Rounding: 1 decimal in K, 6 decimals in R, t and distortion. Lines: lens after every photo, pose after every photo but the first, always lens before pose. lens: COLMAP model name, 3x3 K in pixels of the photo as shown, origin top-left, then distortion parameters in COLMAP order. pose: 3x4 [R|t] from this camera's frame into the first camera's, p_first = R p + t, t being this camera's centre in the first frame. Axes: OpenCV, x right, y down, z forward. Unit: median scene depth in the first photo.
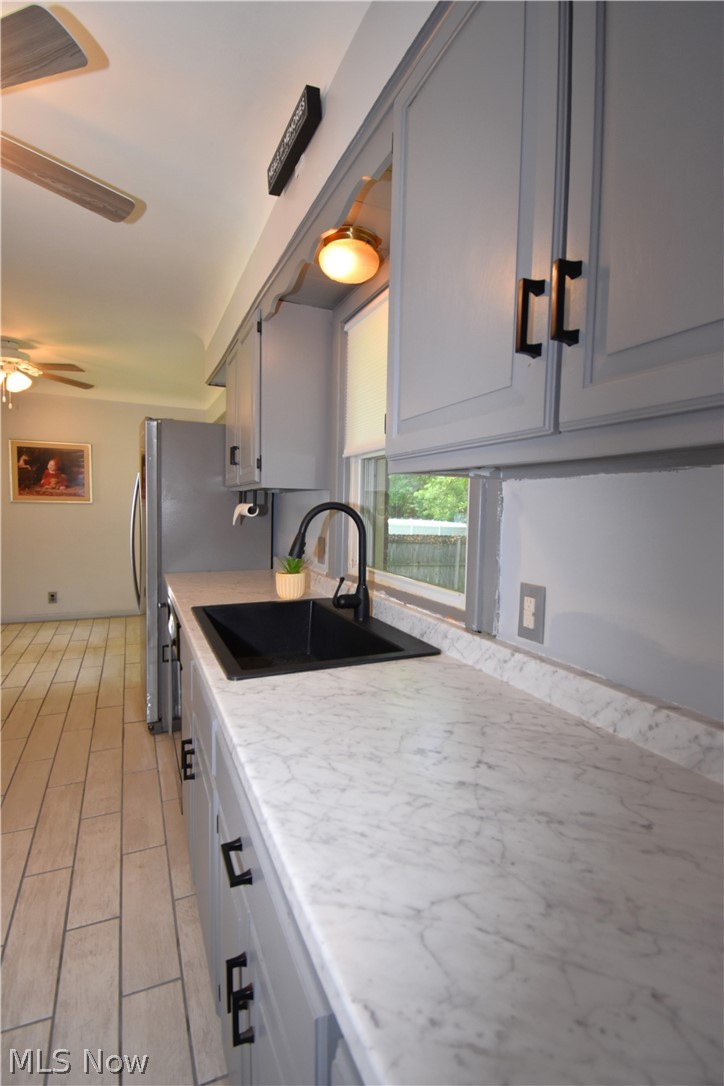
lens RADIAL K [[511.7, 0, 358.5], [0, 511.7, 543.7], [0, 0, 1]] dist [0.026050, -0.029759]
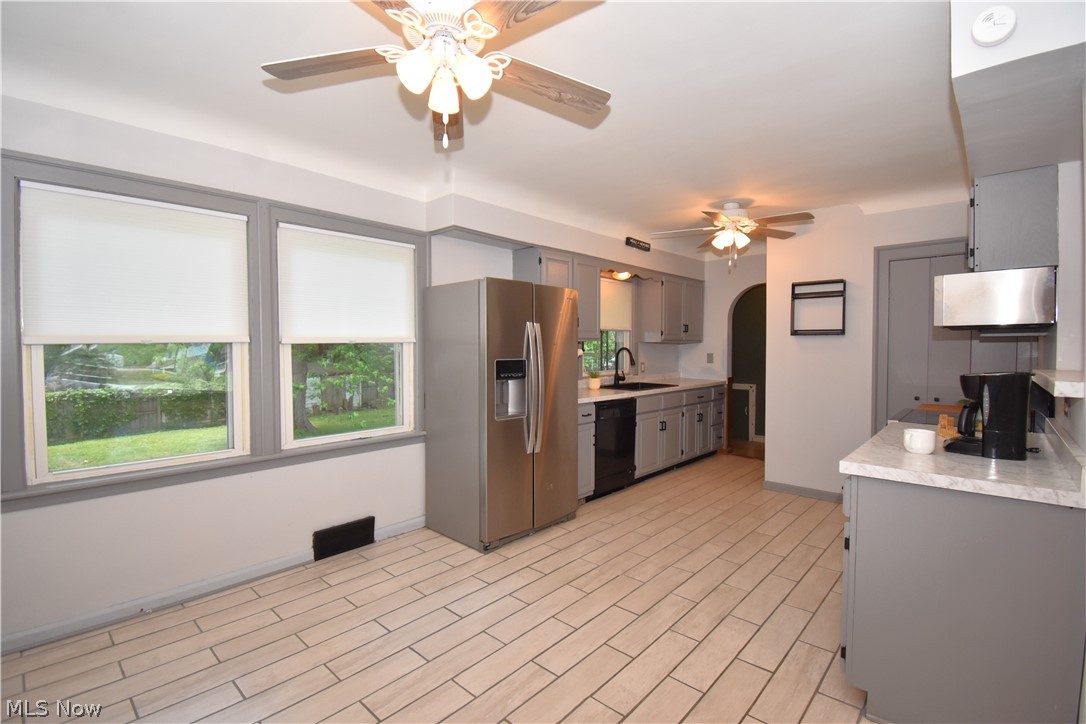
lens RADIAL K [[487.9, 0, 544.5], [0, 487.9, 362.2], [0, 0, 1]] dist [0.023558, -0.029069]
pose [[-0.398464, -0.052653, 0.915671, -0.845142], [0.057394, 0.994963, 0.082188, -0.086208], [-0.915386, 0.085303, -0.393435, 0.847569]]
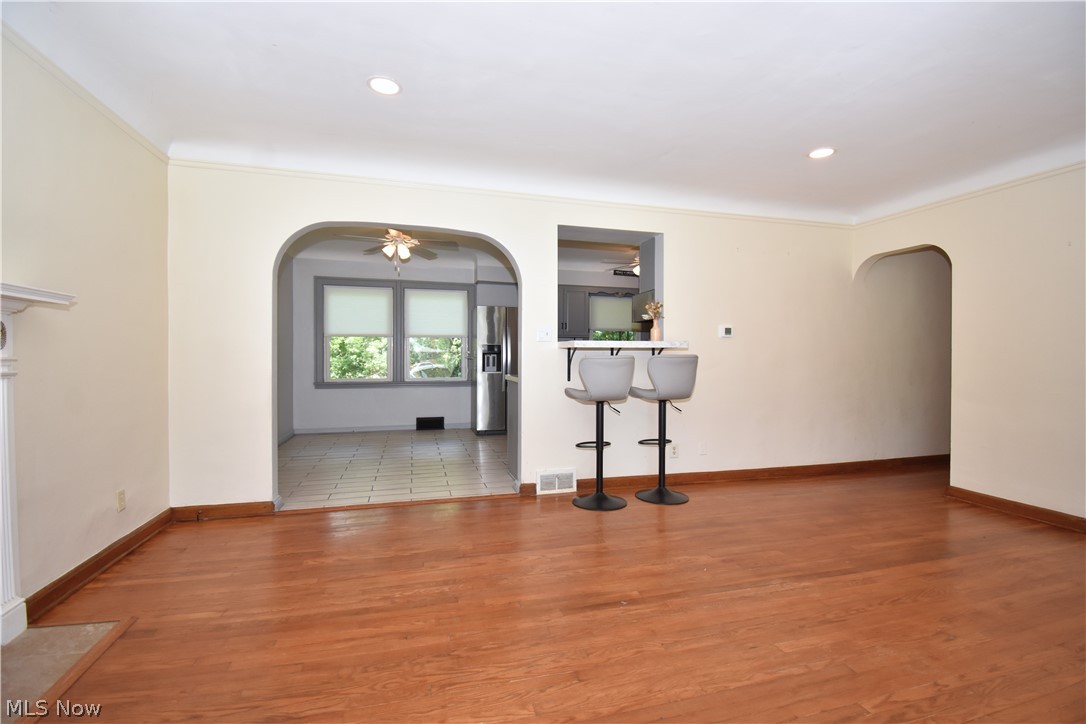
lens RADIAL K [[478.4, 0, 543.0], [0, 478.4, 362.0], [0, 0, 1]] dist [0.019953, -0.025885]
pose [[0.141223, -0.036513, 0.989304, -1.465662], [0.068439, 0.997289, 0.027038, -0.021573], [-0.987609, 0.063888, 0.143339, 0.345488]]
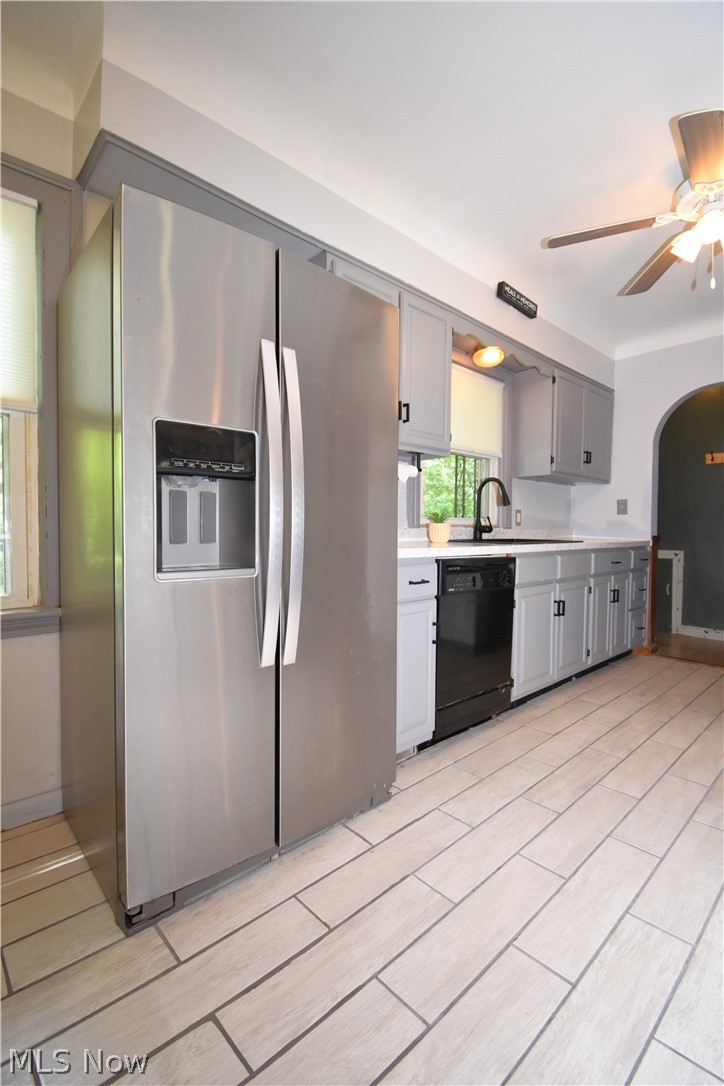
lens RADIAL K [[478.4, 0, 361.8], [0, 478.4, 544.8], [0, 0, 1]] dist [0.019953, -0.025885]
pose [[-0.322421, -0.056044, 0.944936, -0.516591], [0.054514, 0.995490, 0.077643, 0.000787], [-0.945025, 0.076546, -0.317912, 0.654503]]
